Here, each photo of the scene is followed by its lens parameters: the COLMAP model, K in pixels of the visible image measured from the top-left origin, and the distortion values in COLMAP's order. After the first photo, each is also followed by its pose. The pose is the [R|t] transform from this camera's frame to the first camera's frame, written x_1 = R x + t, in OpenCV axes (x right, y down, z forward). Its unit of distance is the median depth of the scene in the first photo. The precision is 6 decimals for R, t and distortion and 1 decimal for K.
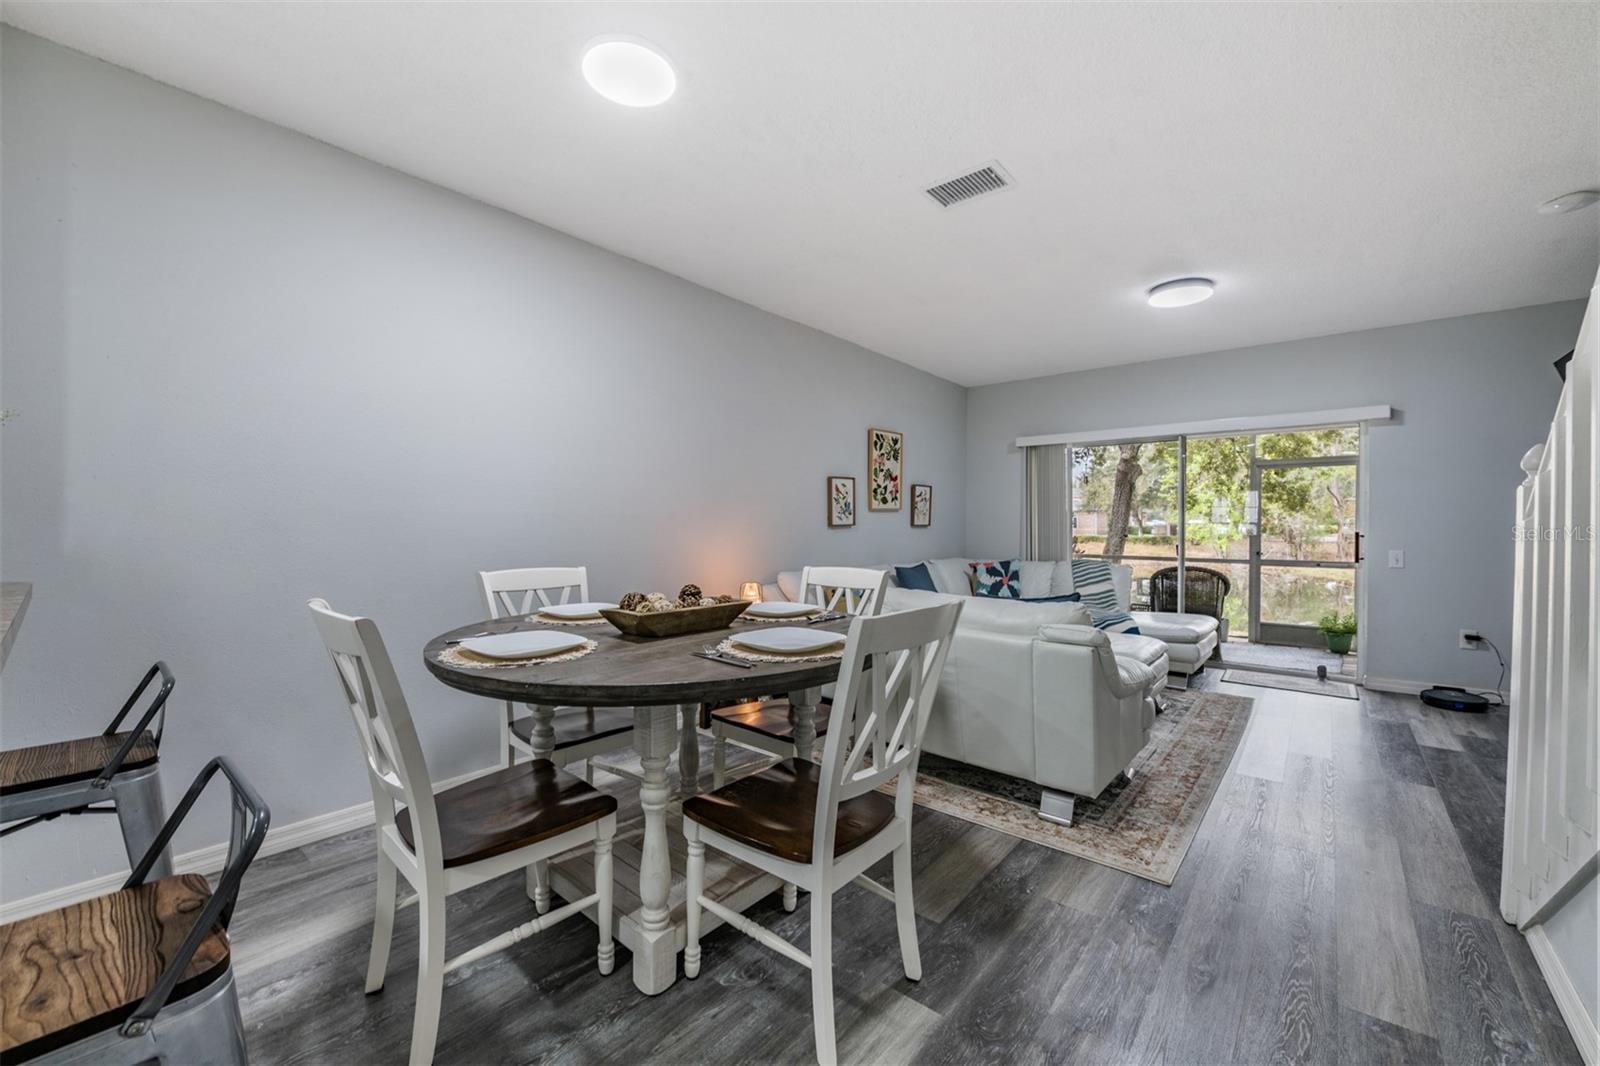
lens RADIAL K [[620.9, 0, 823.0], [0, 620.9, 523.6], [0, 0, 1]] dist [0.014934, 0.000036]
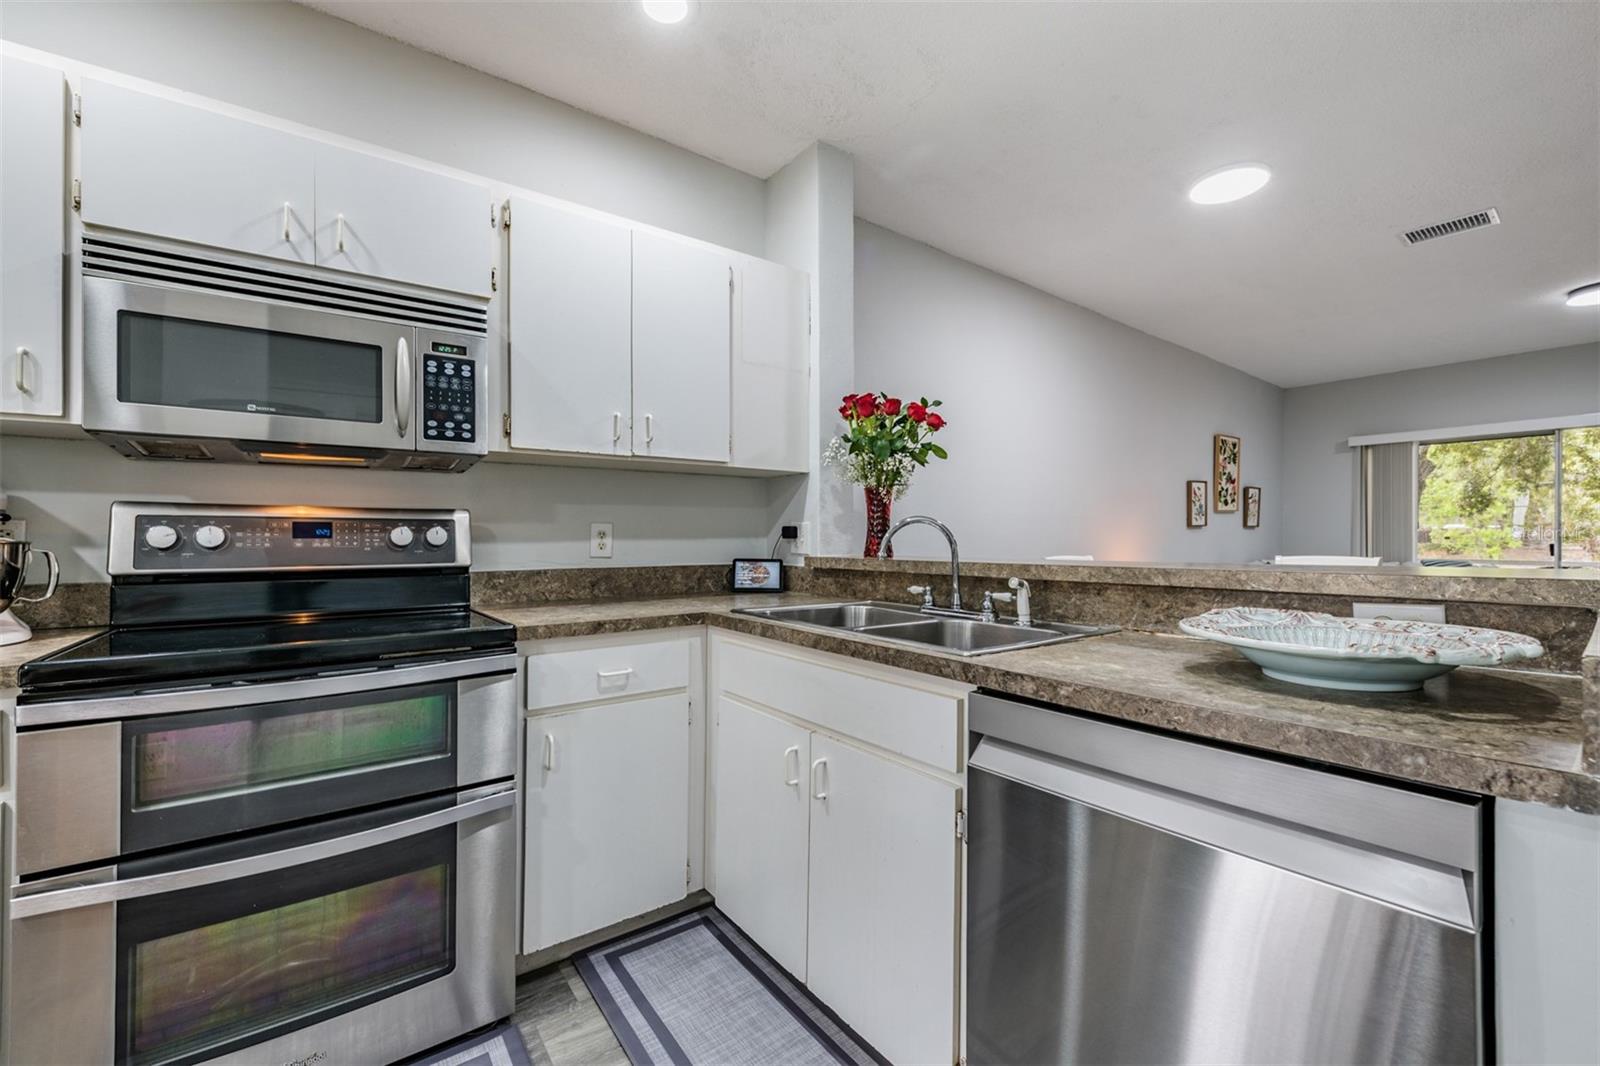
lens RADIAL K [[656.5, 0, 775.7], [0, 656.5, 521.9], [0, 0, 1]] dist [-0.002619, -0.000620]
pose [[0.969338, -0.011712, -0.245451, -0.366300], [0.006266, 0.999717, -0.022956, 0.016014], [0.245650, 0.020714, 0.969137, -0.254959]]
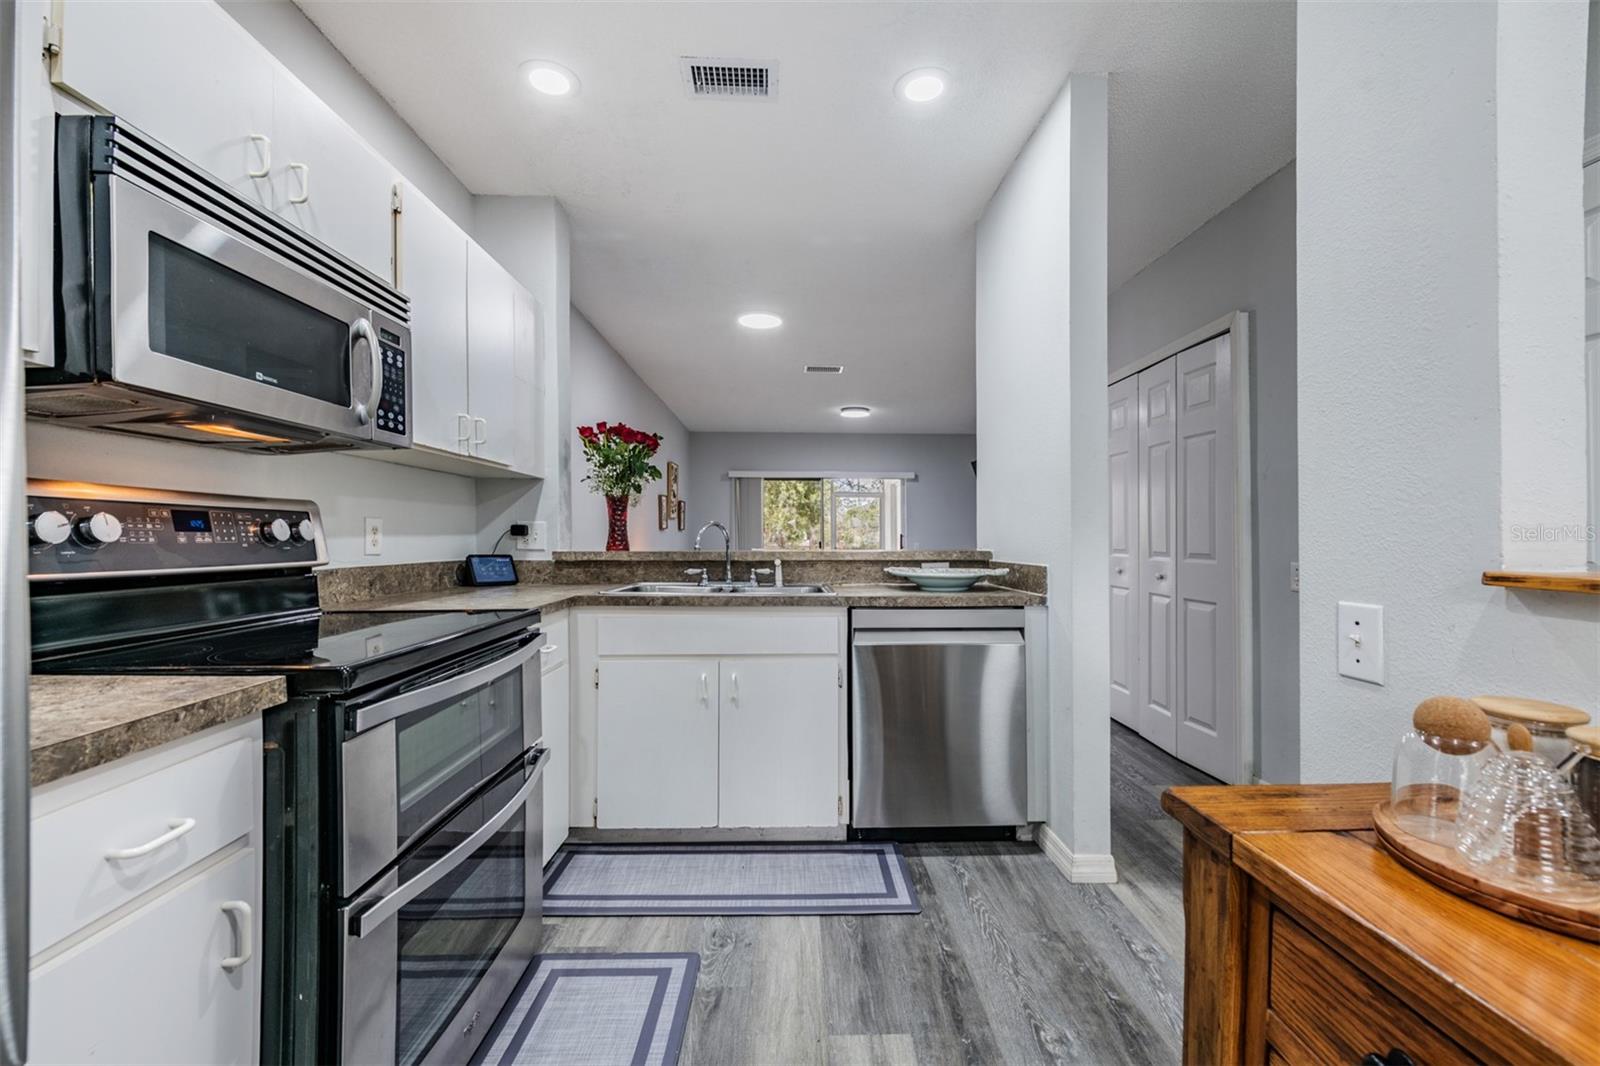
lens RADIAL K [[642.9, 0, 798.9], [0, 642.9, 506.9], [0, 0, 1]] dist [-0.001074, -0.000223]
pose [[0.771700, 0.028536, 0.635347, -0.615126], [-0.001327, 0.999063, -0.043261, 0.016120], [-0.635986, 0.032541, 0.771014, -0.330844]]
